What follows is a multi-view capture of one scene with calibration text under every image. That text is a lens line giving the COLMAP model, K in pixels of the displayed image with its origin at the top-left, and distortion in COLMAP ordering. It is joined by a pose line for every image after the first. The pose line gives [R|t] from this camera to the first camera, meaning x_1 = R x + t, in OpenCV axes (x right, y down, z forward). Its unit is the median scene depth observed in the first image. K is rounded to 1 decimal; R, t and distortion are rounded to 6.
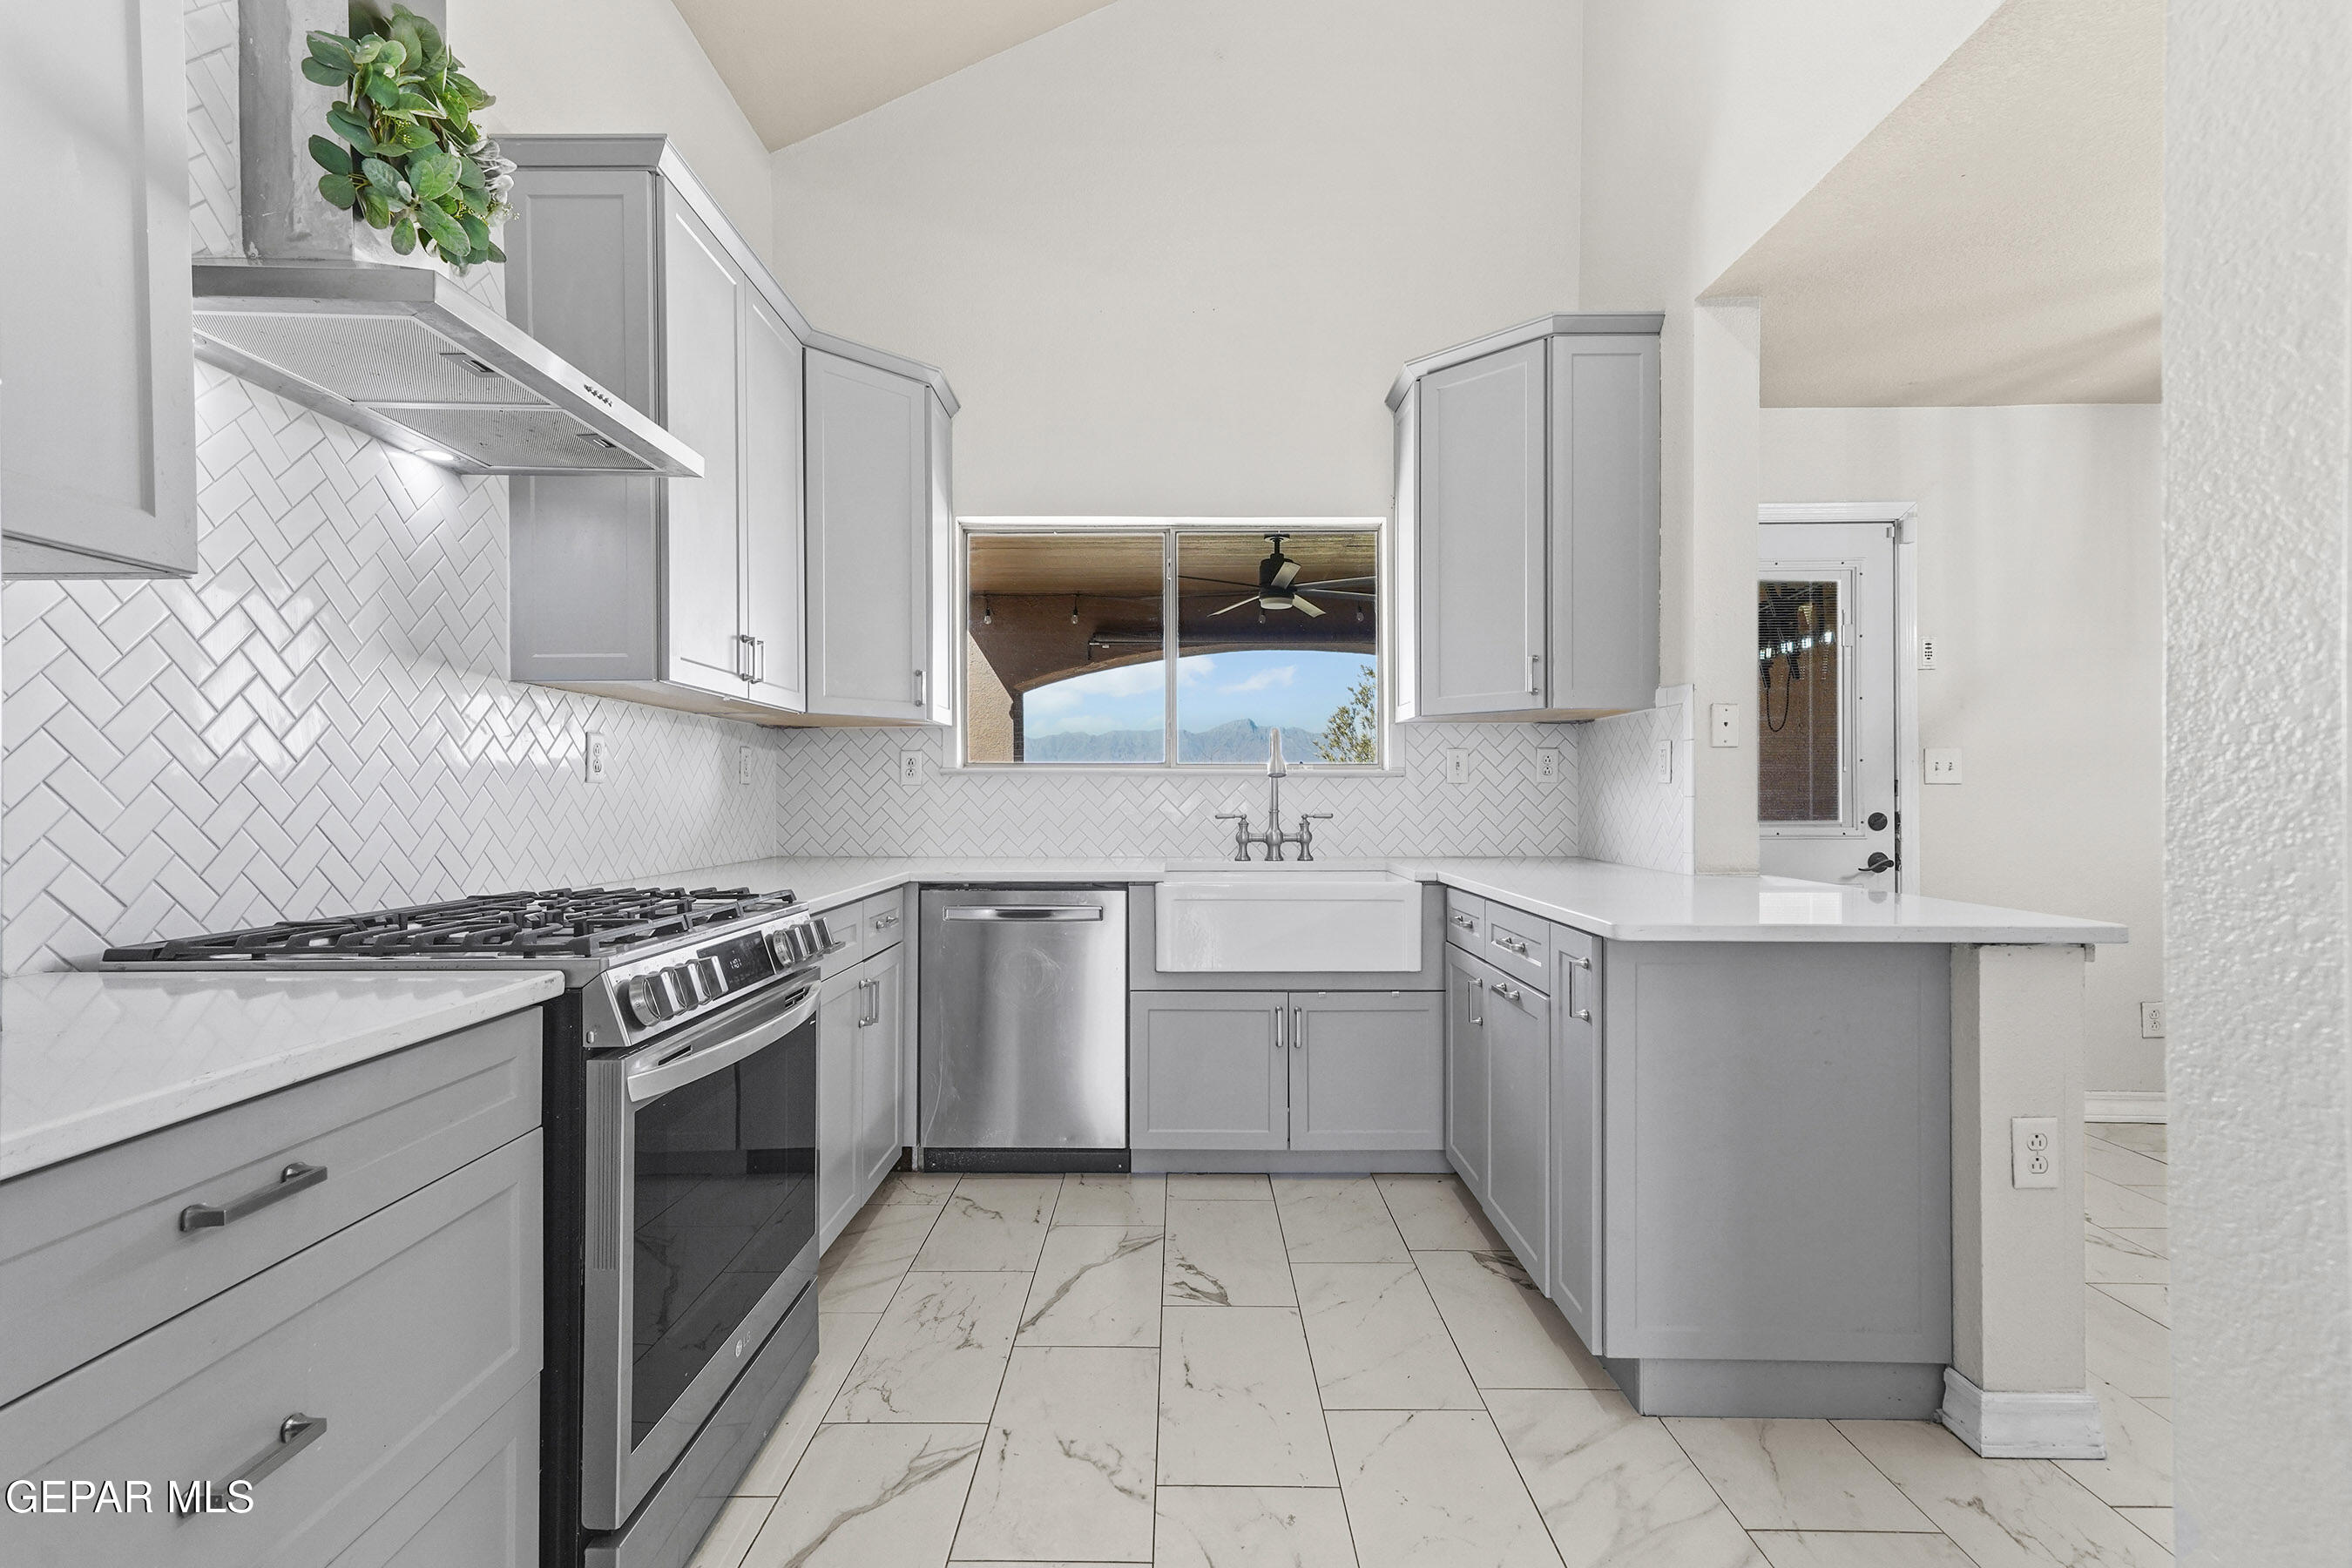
lens RADIAL K [[1070.3, 0, 1165.1], [0, 1070.3, 795.5], [0, 0, 1]] dist [0.012210, 0.001221]
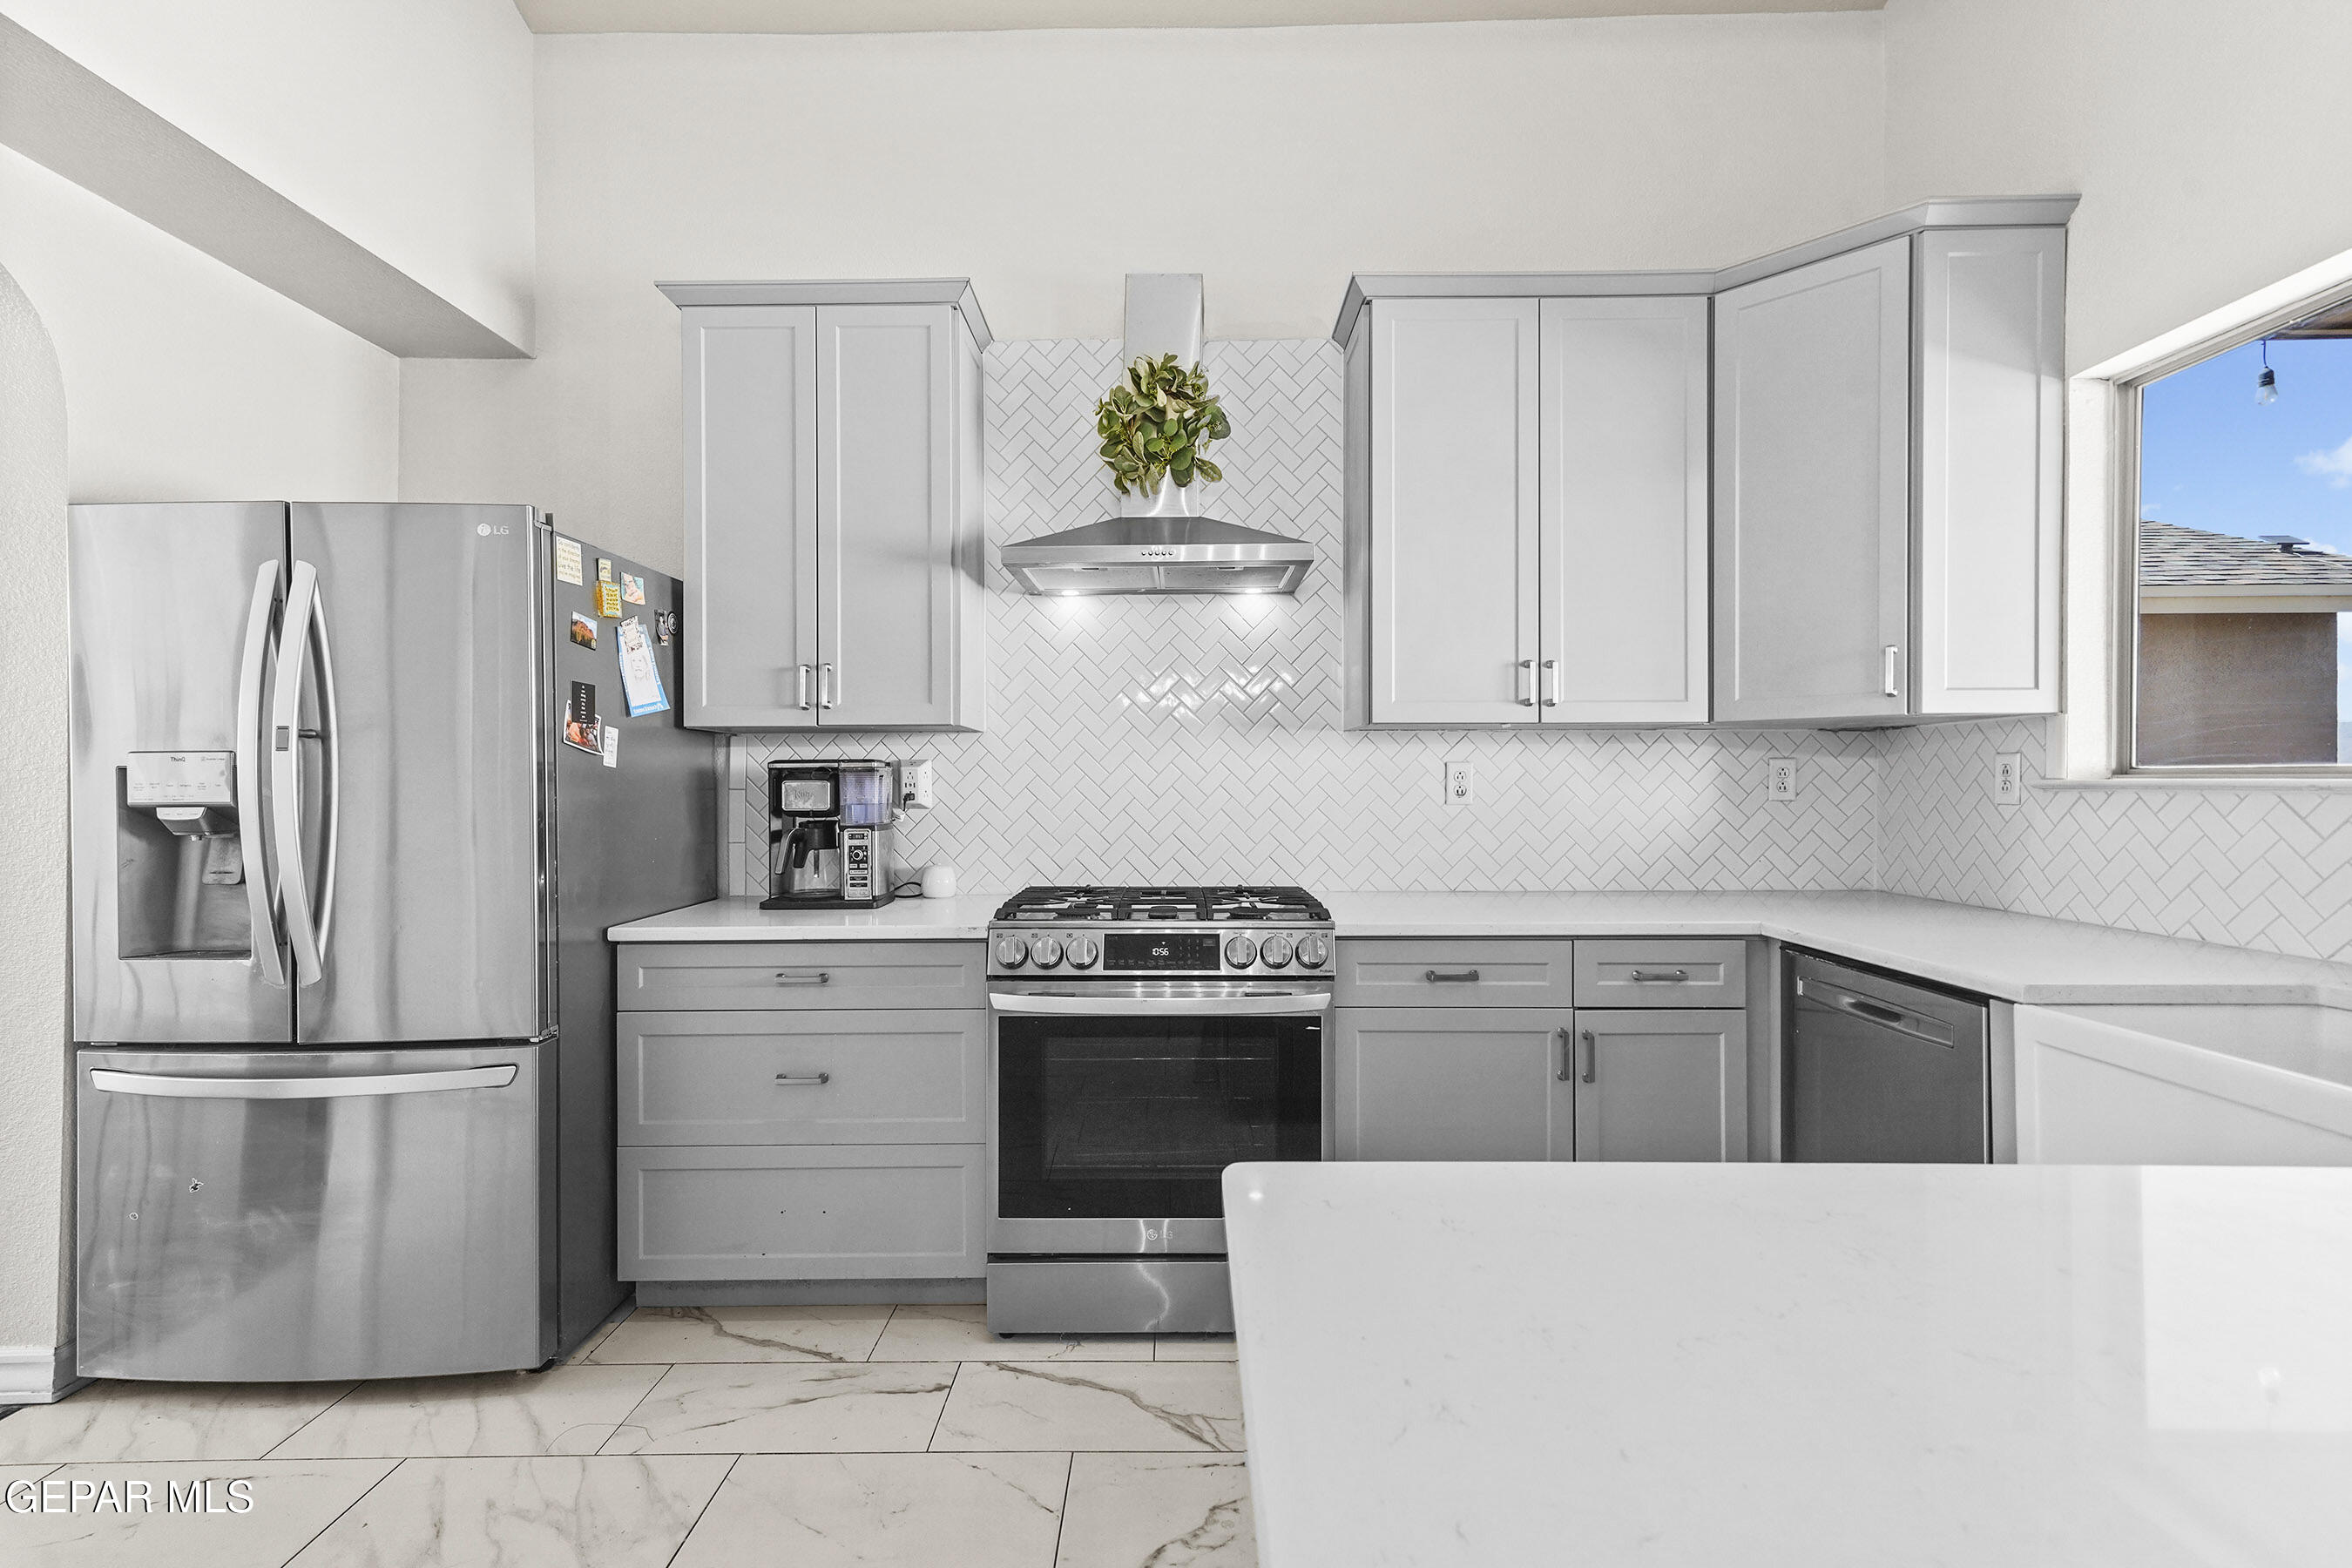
lens RADIAL K [[1070.3, 0, 1166.5], [0, 1070.3, 783.6], [0, 0, 1]] dist [0.012210, 0.001221]
pose [[-0.005429, 0.002509, -0.999982, 0.464080], [0.005307, 0.999983, 0.002480, -0.028601], [0.999971, -0.005293, -0.005442, 0.499762]]
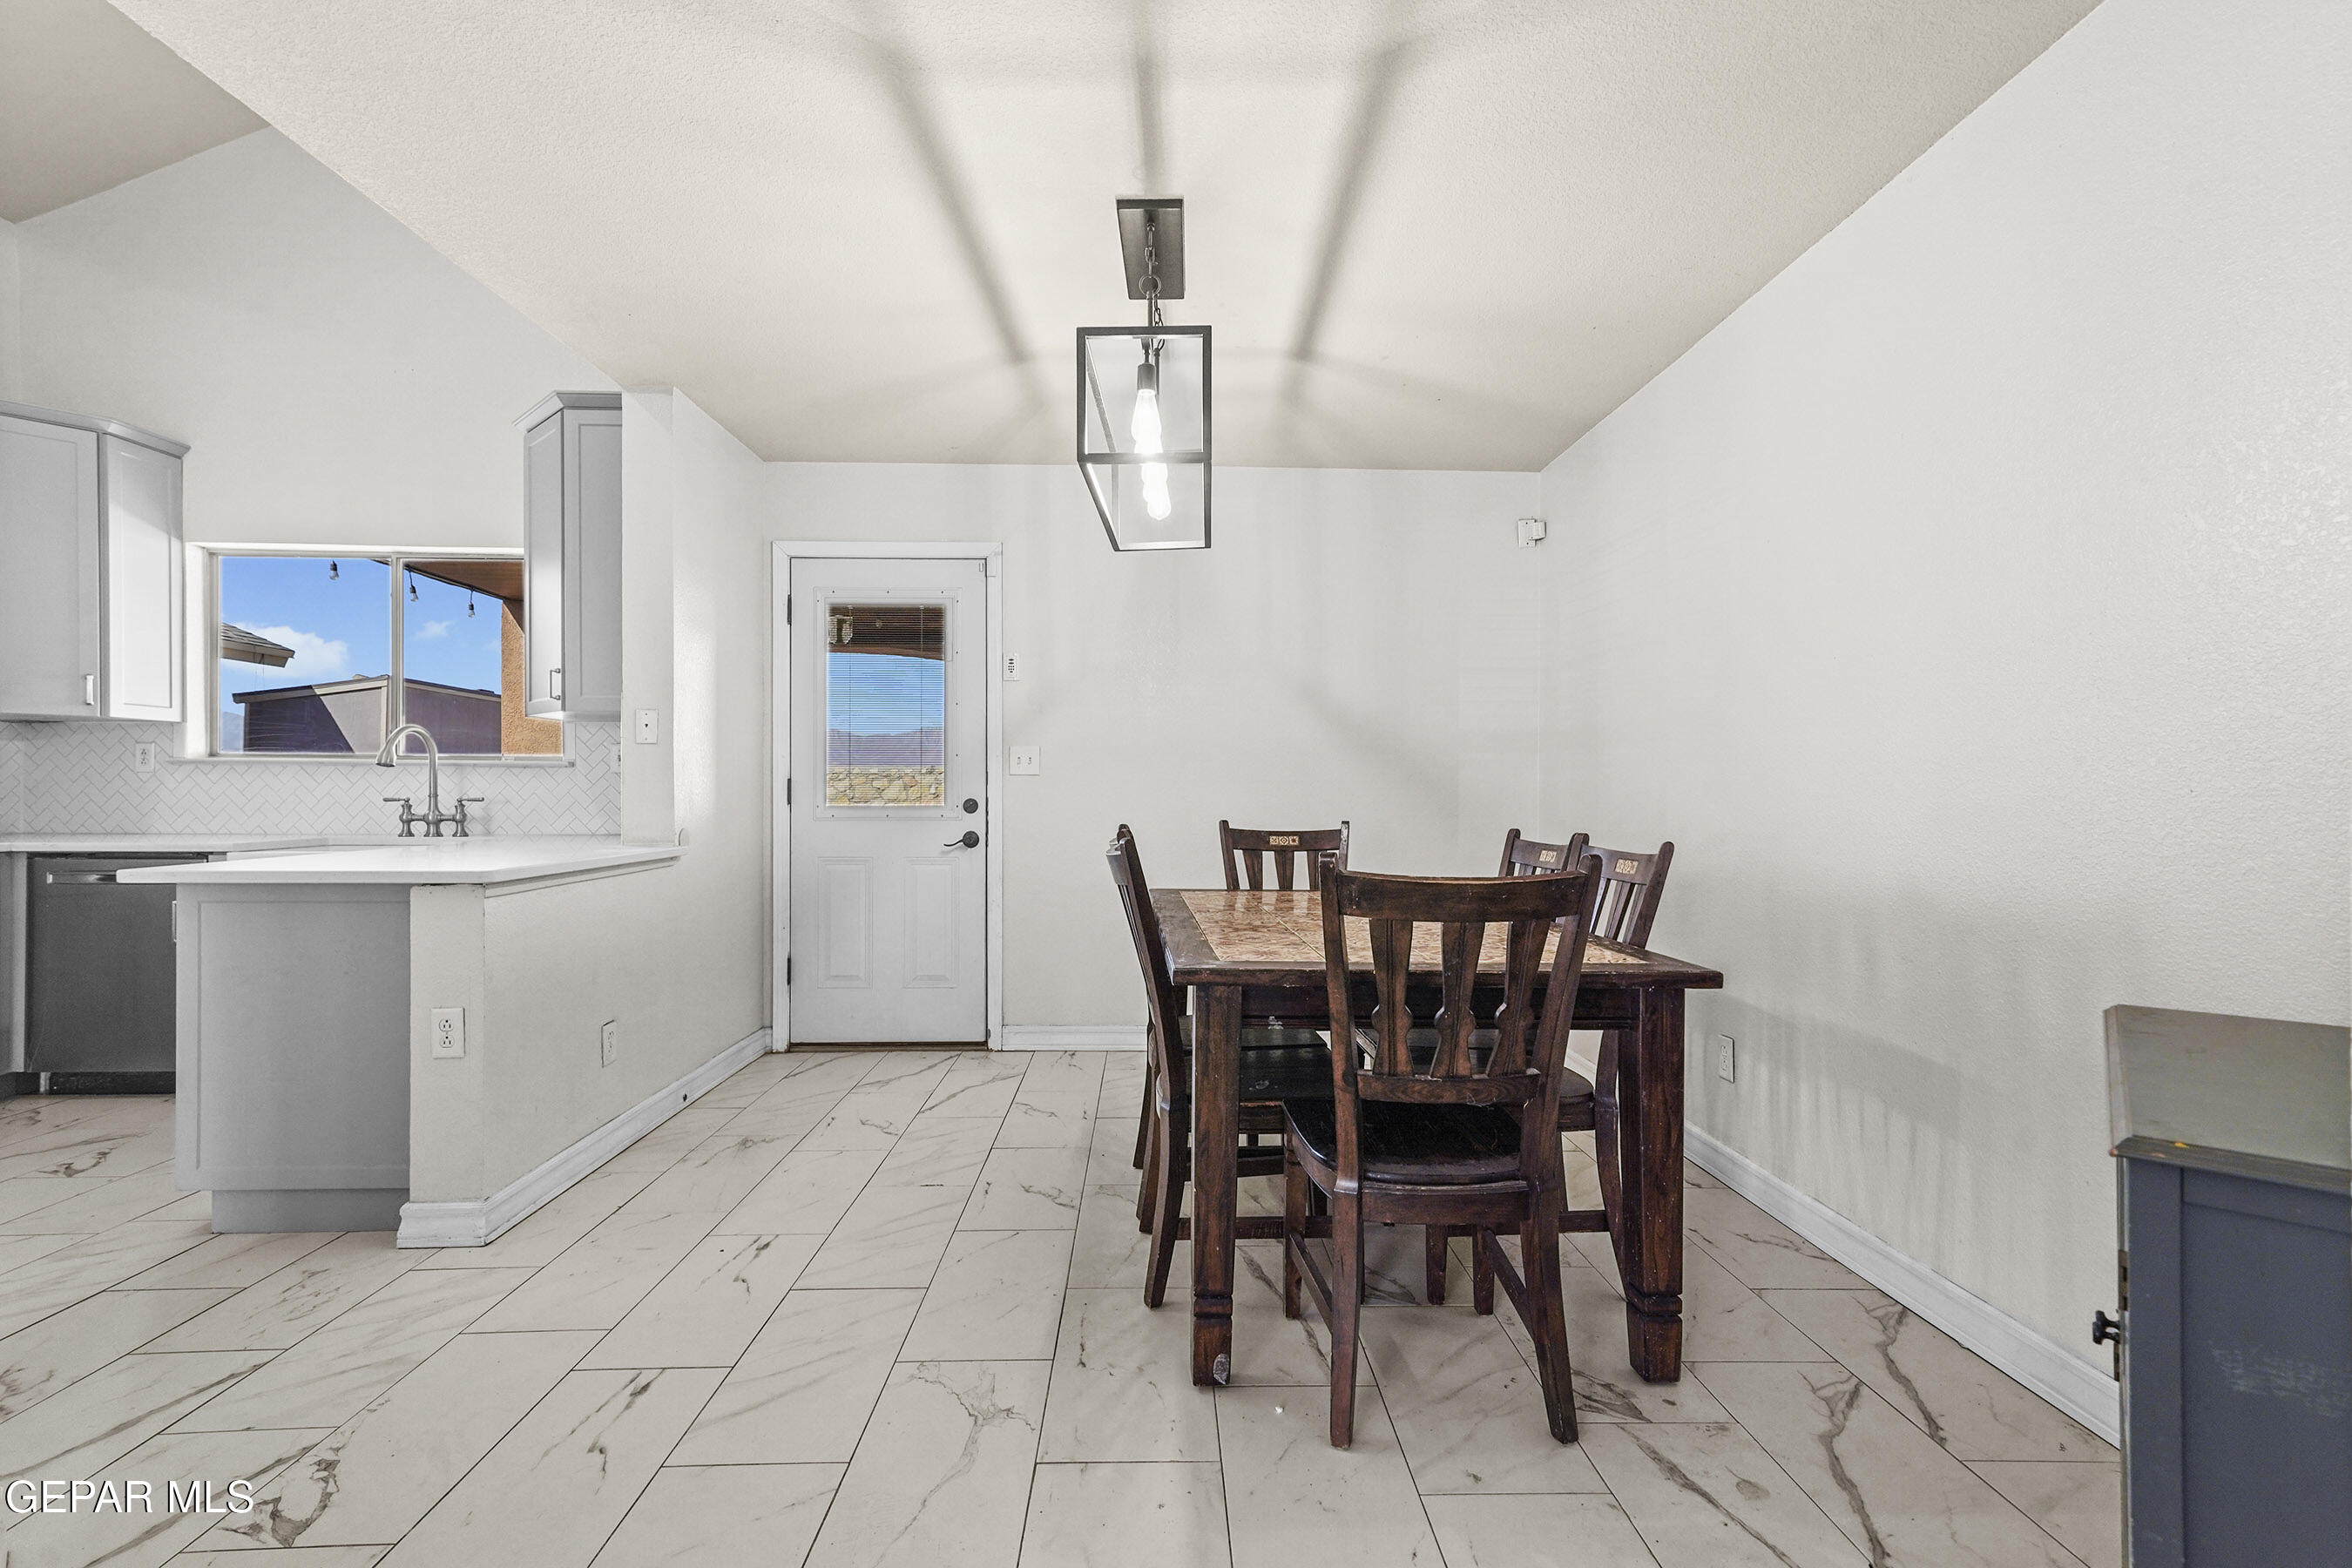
lens RADIAL K [[1070.3, 0, 1175.8], [0, 1070.3, 796.8], [0, 0, 1]] dist [0.012210, 0.001221]
pose [[0.999557, 0.003447, 0.029577, 0.892992], [-0.003678, 0.999963, 0.007753, 0.004158], [-0.029549, -0.007858, 0.999532, -0.223944]]
